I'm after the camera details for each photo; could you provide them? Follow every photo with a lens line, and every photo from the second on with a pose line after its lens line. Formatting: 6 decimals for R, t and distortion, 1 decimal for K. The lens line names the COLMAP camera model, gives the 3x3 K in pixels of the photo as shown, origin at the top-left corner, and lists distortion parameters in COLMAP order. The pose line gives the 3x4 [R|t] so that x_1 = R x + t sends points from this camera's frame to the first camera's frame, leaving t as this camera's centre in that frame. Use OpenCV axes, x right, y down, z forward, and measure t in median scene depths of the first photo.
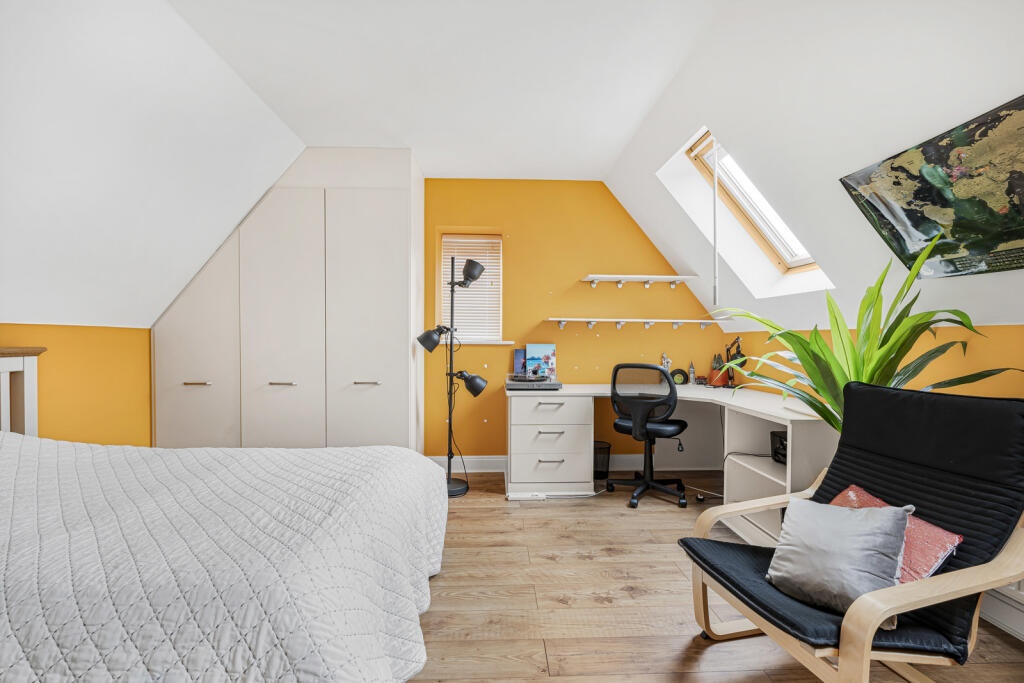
lens RADIAL K [[461.0, 0, 512.1], [0, 461.0, 347.0], [0, 0, 1]] dist [-0.000702, 0.000008]
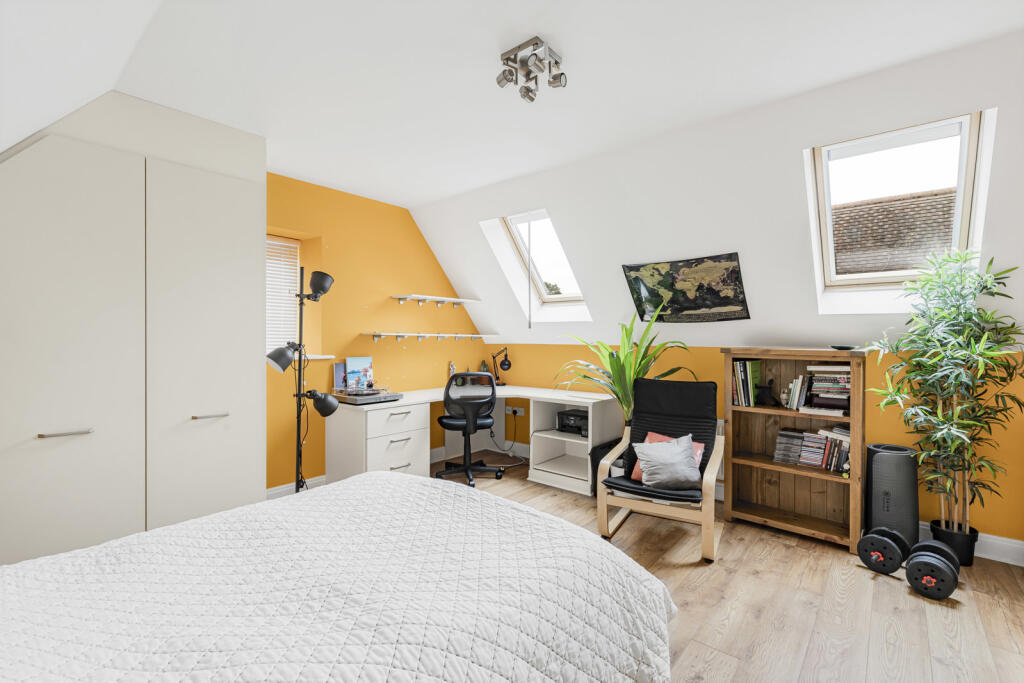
lens RADIAL K [[473.5, 0, 512.0], [0, 473.5, 341.5], [0, 0, 1]] dist [-0.000330, -0.000055]
pose [[0.656330, -0.008613, 0.754425, -0.573108], [0.011078, 0.999937, 0.001778, -0.044714], [-0.754393, 0.007190, 0.656384, 0.068943]]
